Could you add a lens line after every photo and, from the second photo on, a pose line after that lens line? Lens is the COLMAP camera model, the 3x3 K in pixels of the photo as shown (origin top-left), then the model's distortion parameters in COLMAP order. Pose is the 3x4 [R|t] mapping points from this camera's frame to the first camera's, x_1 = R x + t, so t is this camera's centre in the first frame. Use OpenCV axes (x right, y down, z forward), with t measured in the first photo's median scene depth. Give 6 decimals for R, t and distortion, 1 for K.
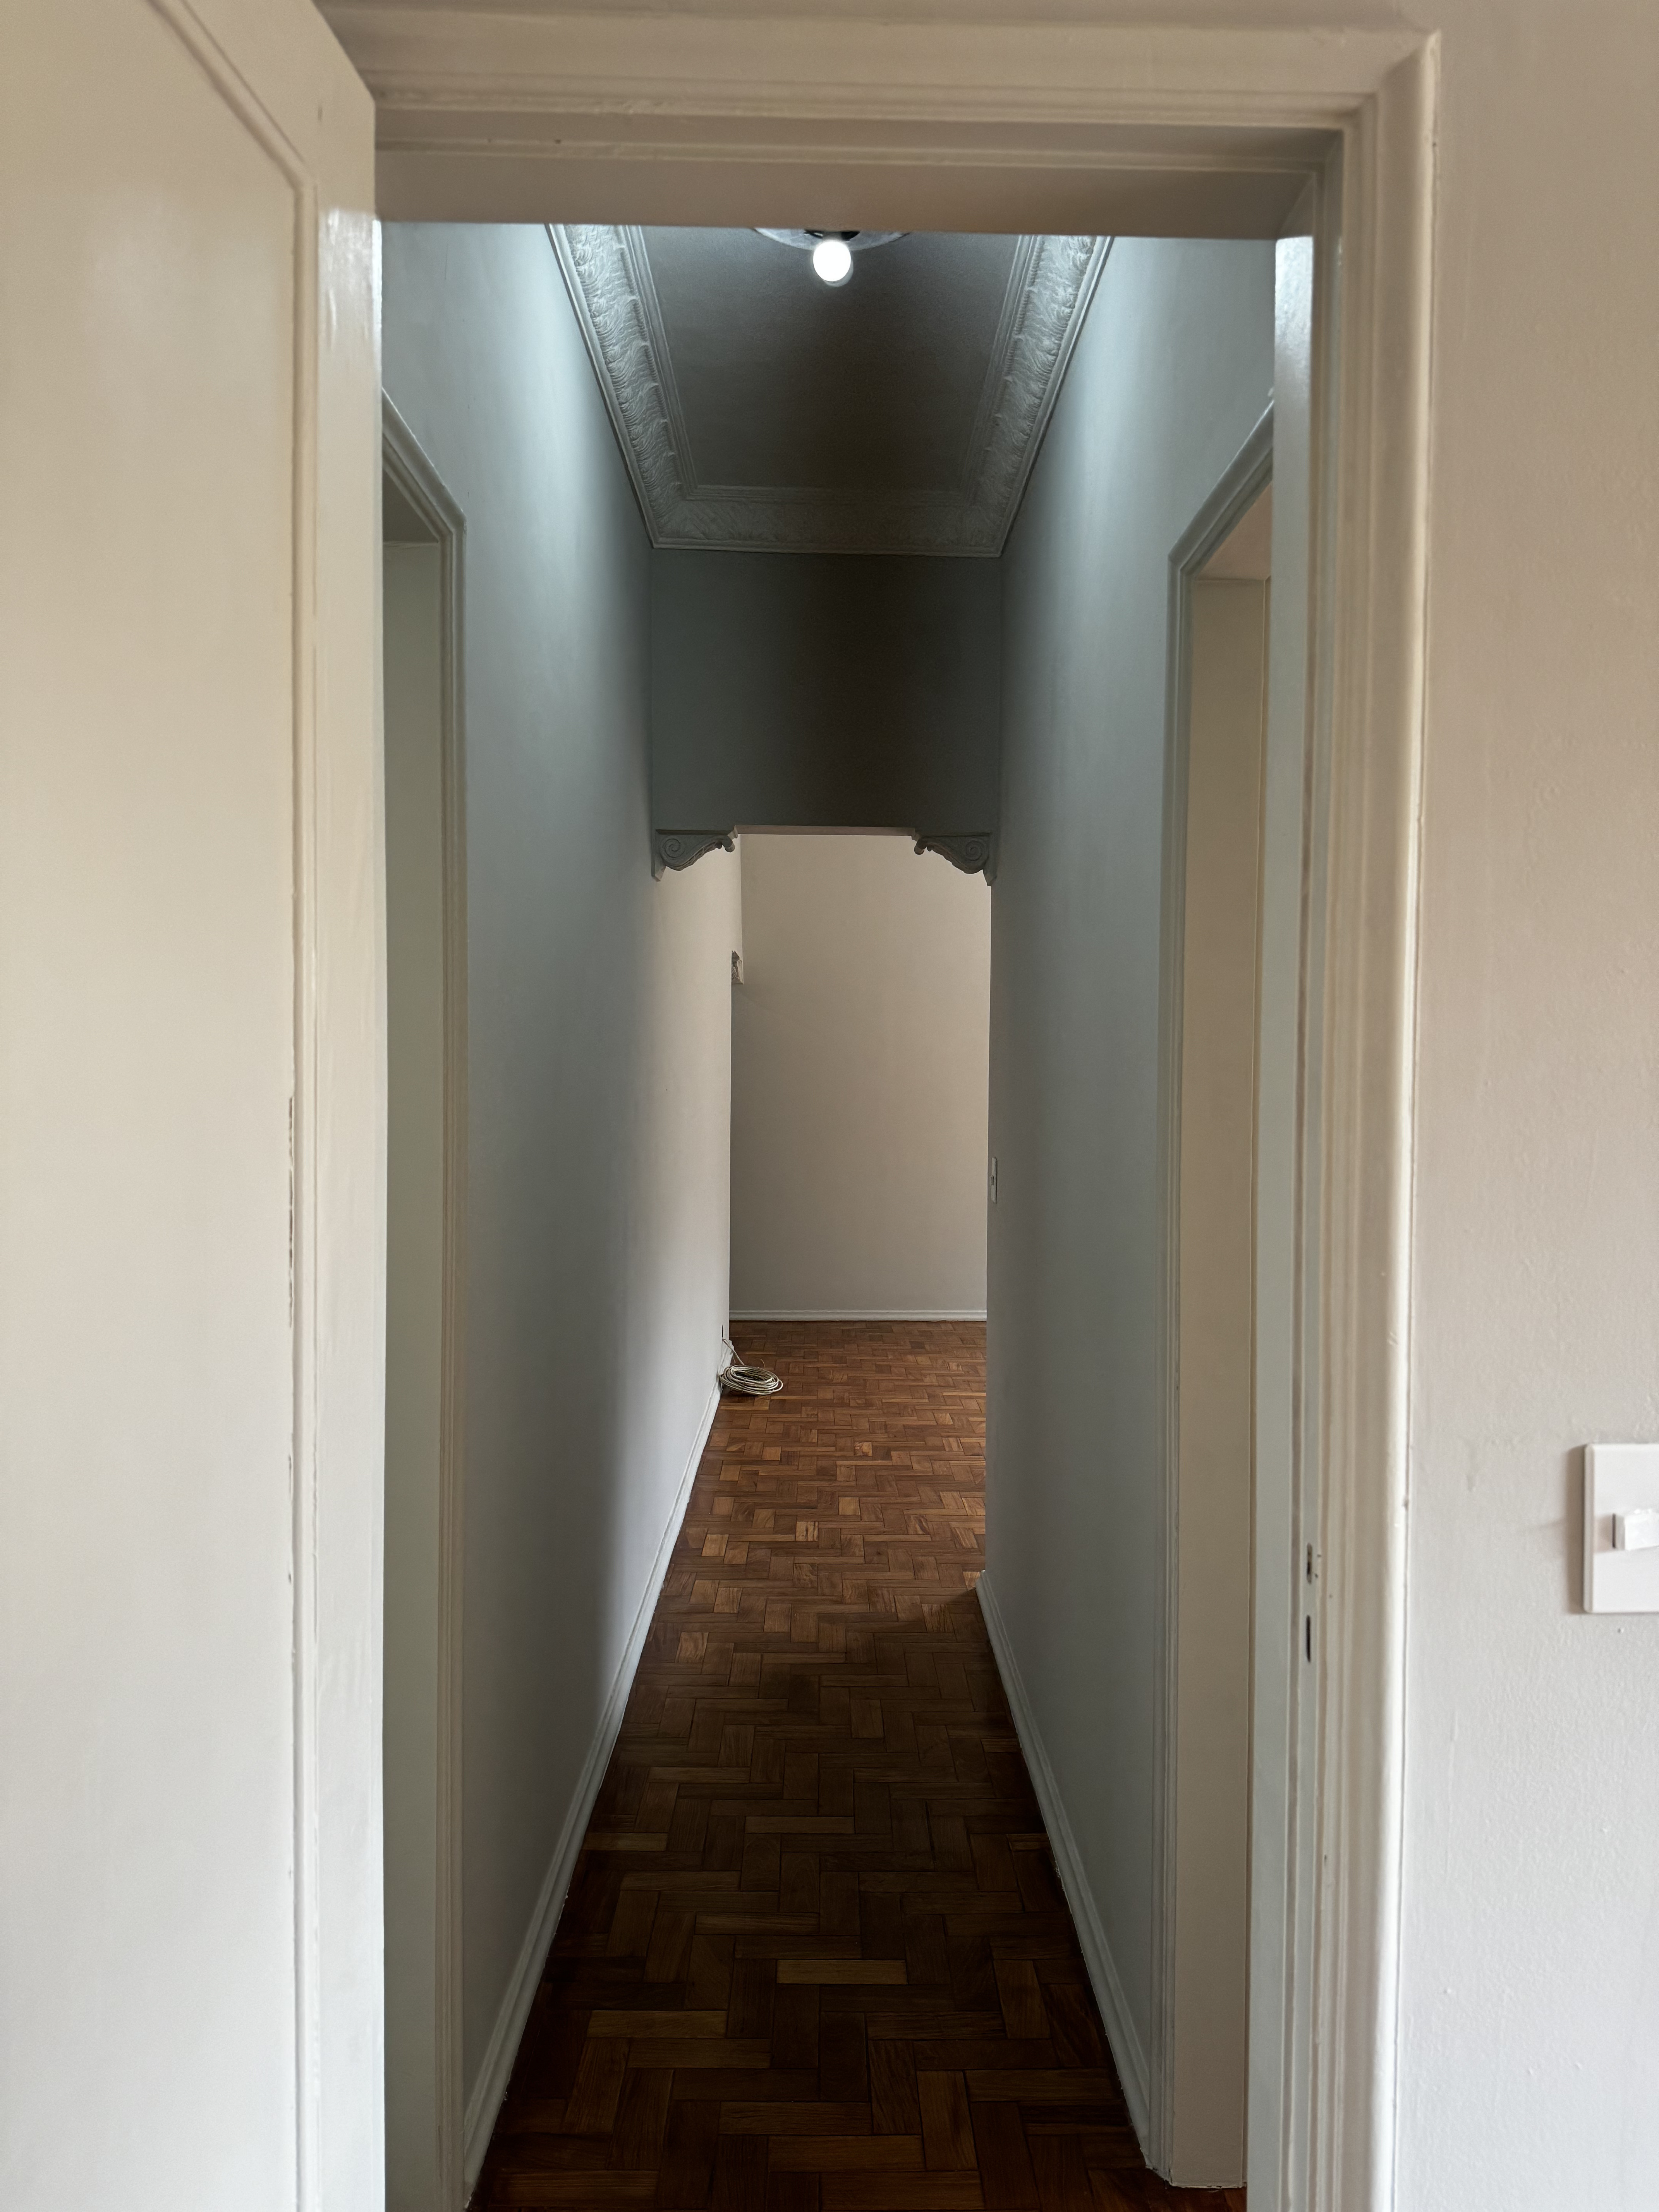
lens RADIAL K [[1544.5, 0, 823.2], [0, 1544.5, 1096.4], [0, 0, 1]] dist [0.004926, -0.036876]
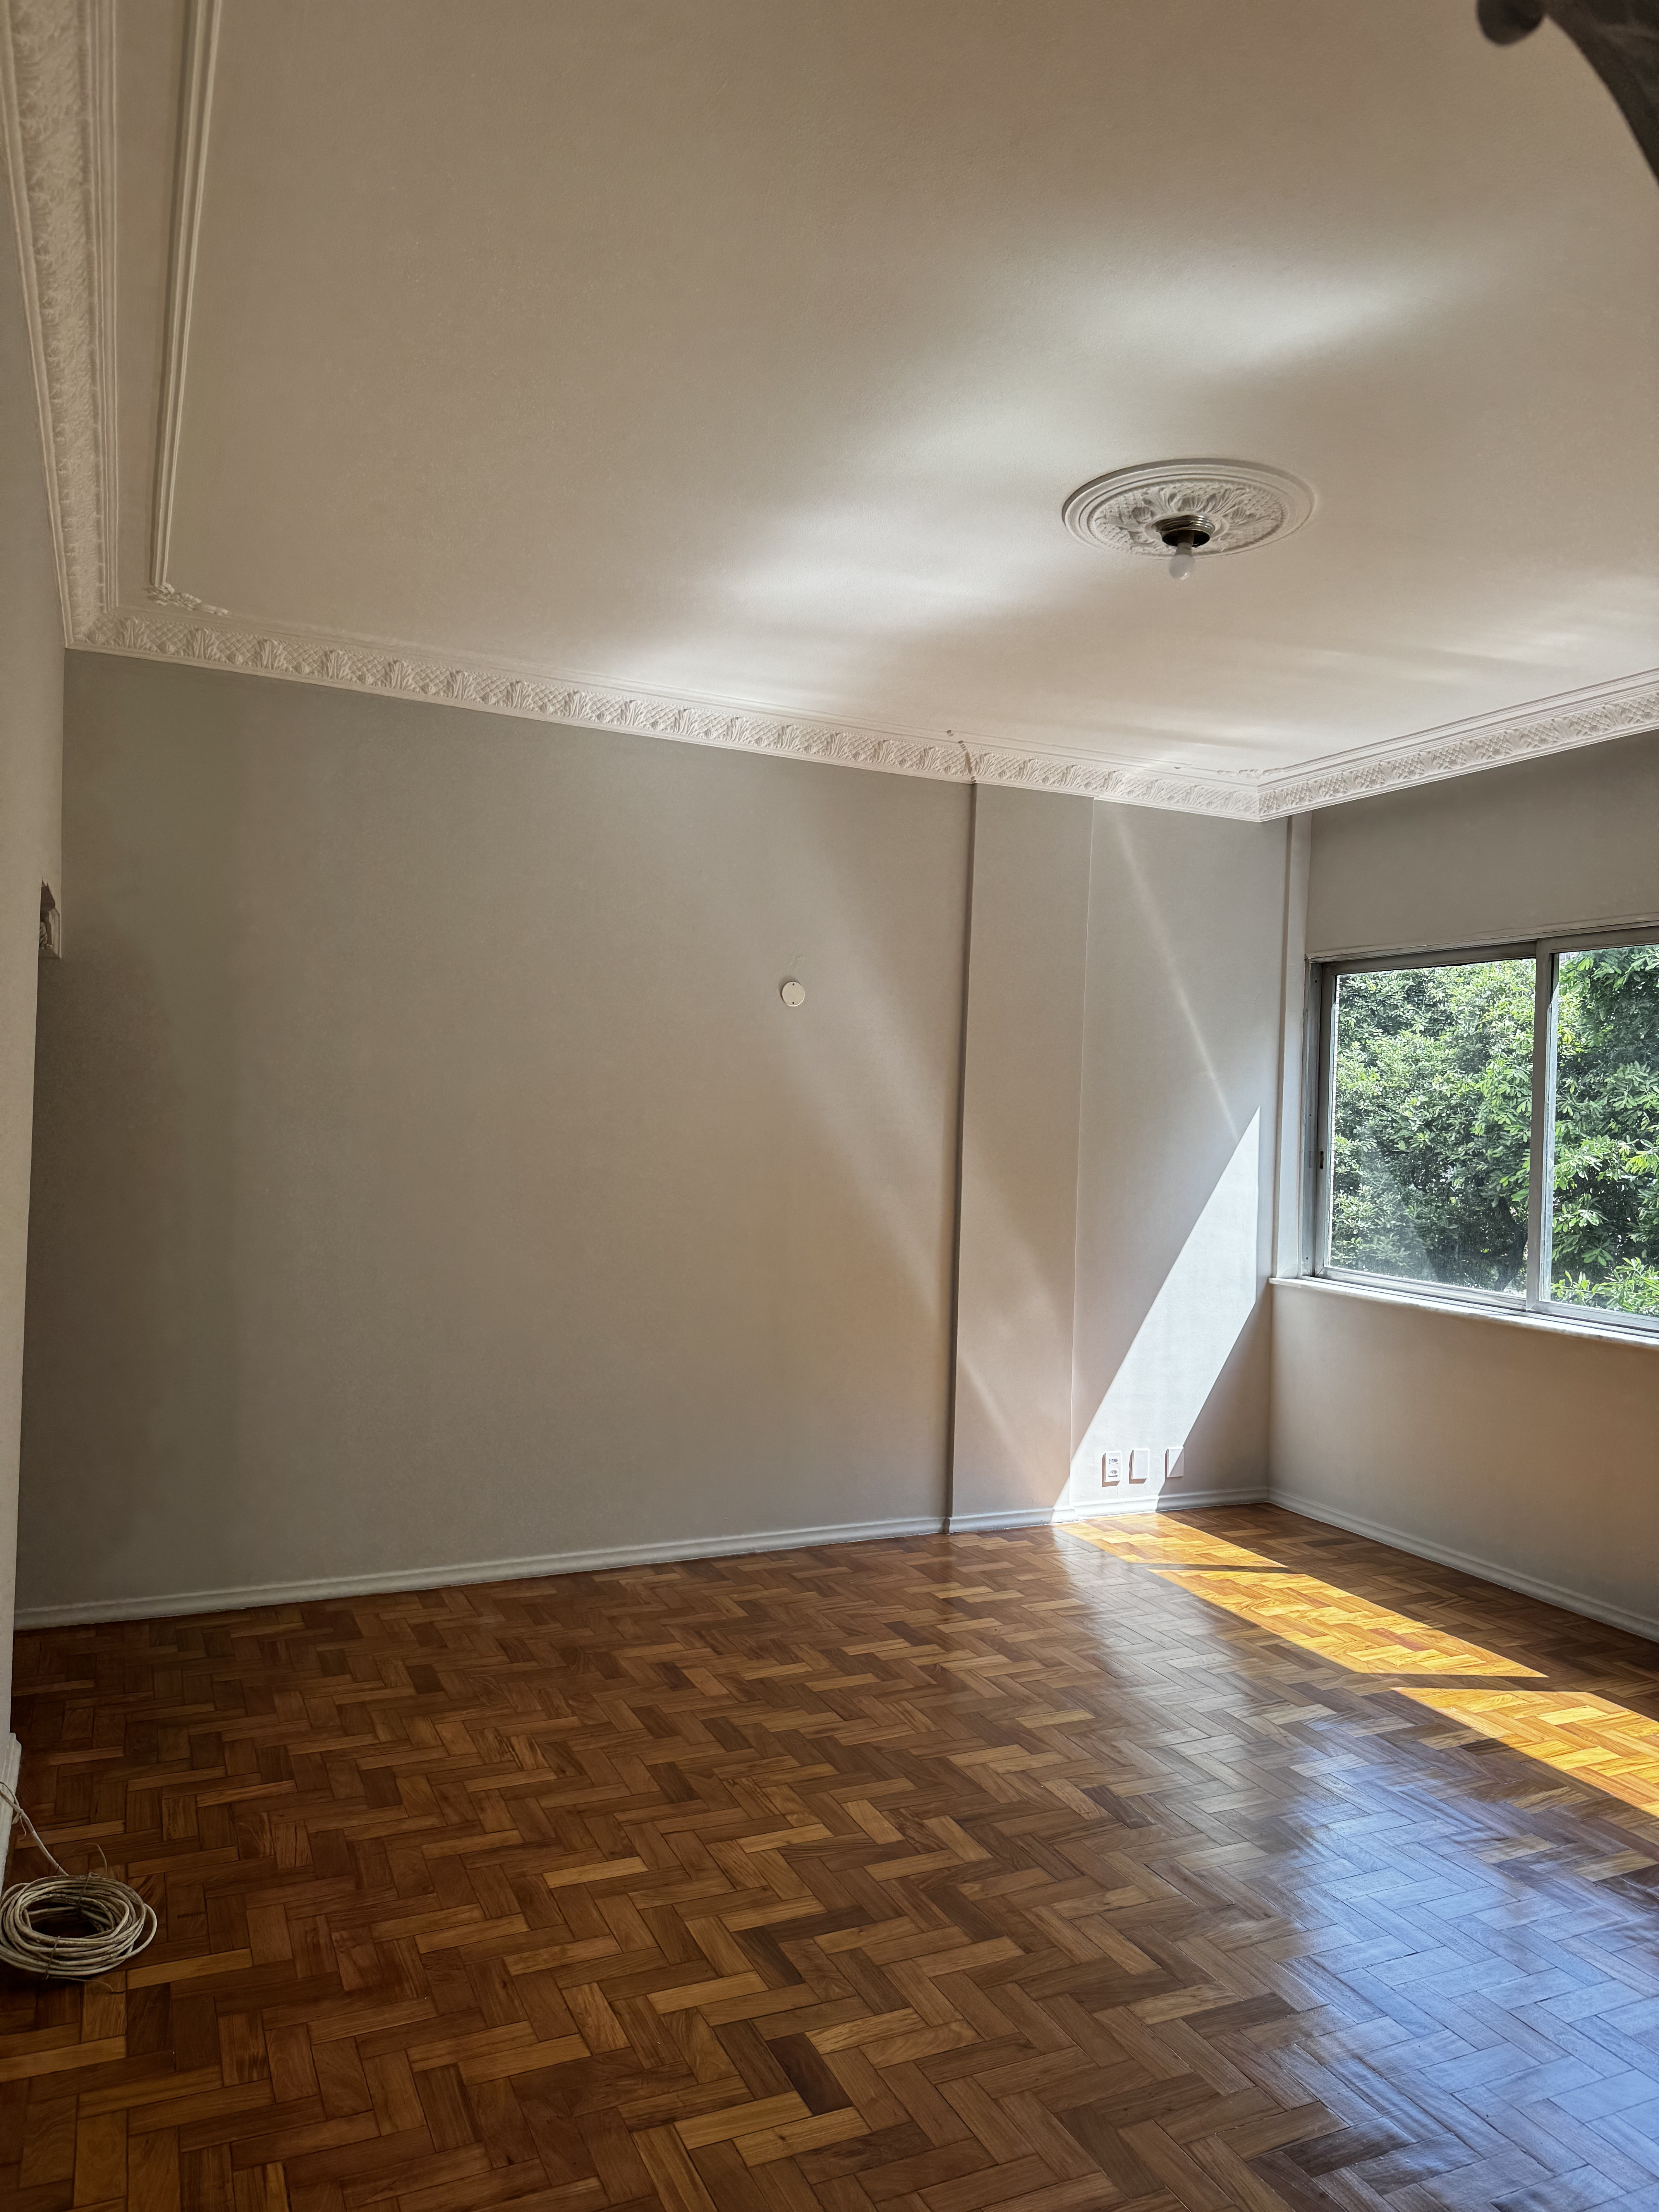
lens RADIAL K [[1544.5, 0, 823.2], [0, 1544.5, 1096.4], [0, 0, 1]] dist [0.004926, -0.036876]
pose [[0.914564, 0.024884, 0.403676, -0.030614], [-0.015847, 0.999544, -0.025711, -0.020954], [-0.404131, 0.017118, 0.914541, 0.498298]]
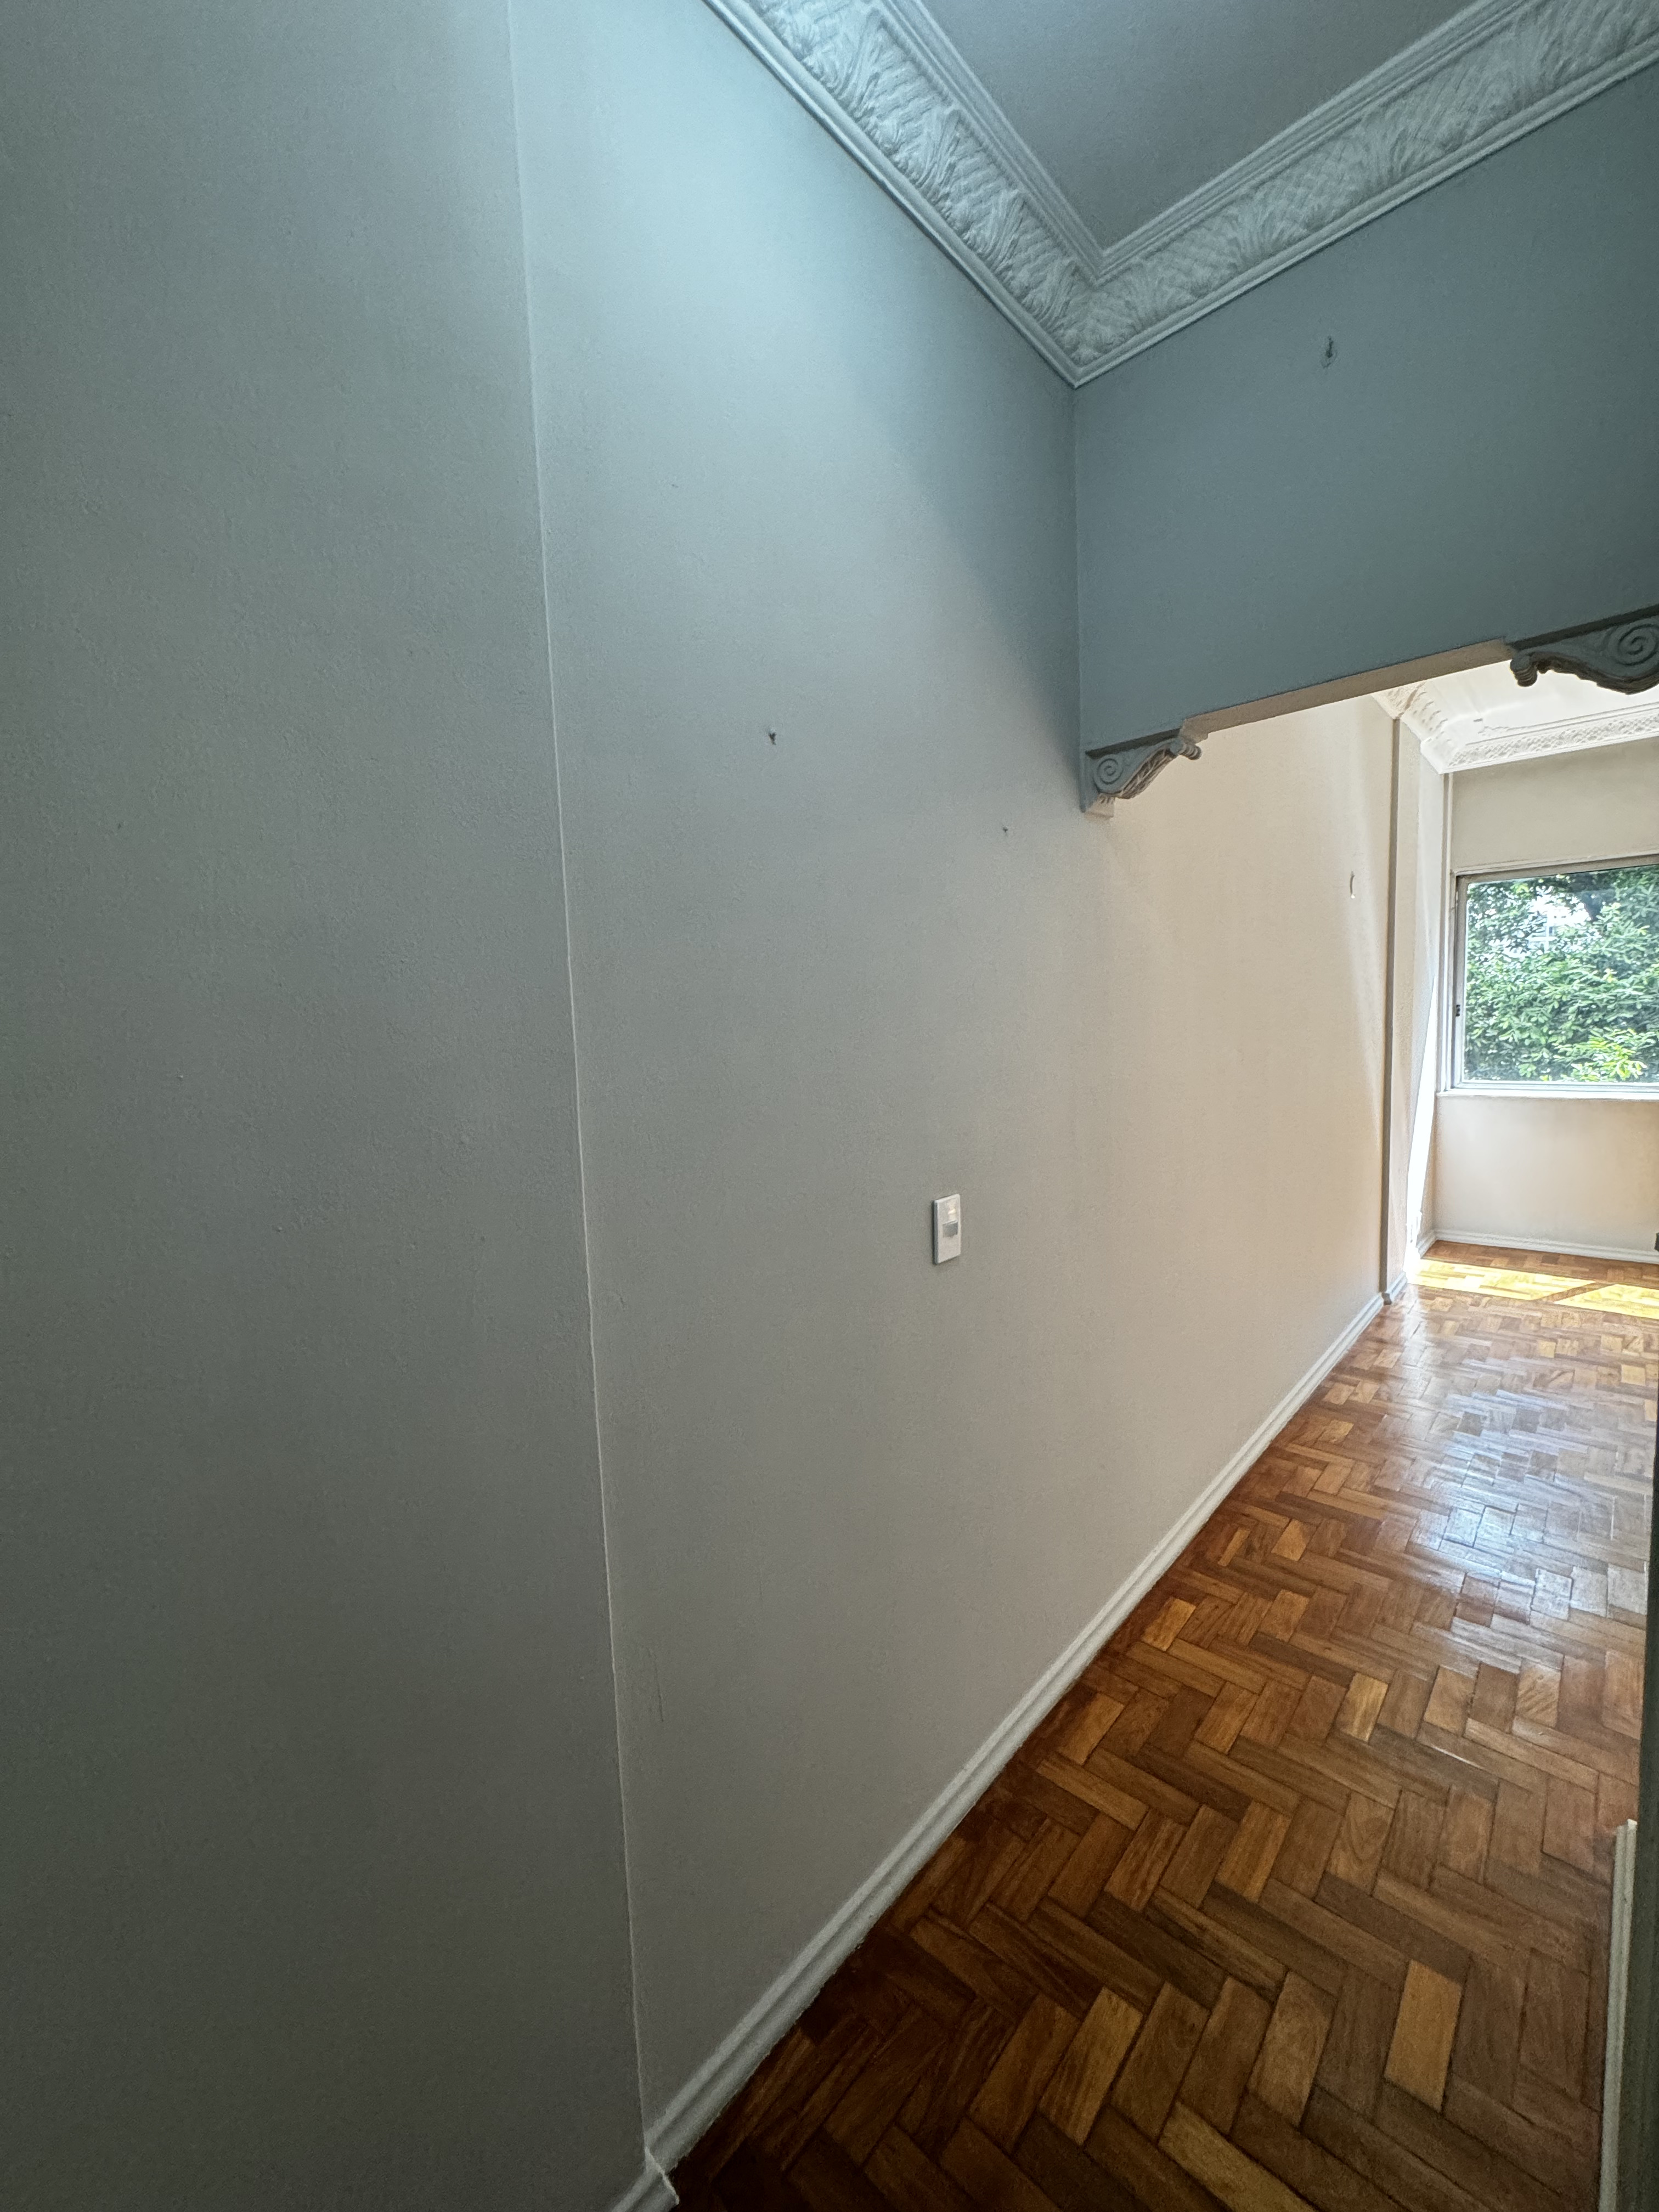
lens RADIAL K [[878.5, 0, 827.4], [0, 878.5, 1111.4], [0, 0, 1]] dist [-0.002725, -0.000566]
pose [[0.678774, -0.127596, 0.723177, -0.315348], [0.078122, 0.991747, 0.101657, -0.043377], [-0.730180, -0.012506, 0.683140, 1.024767]]
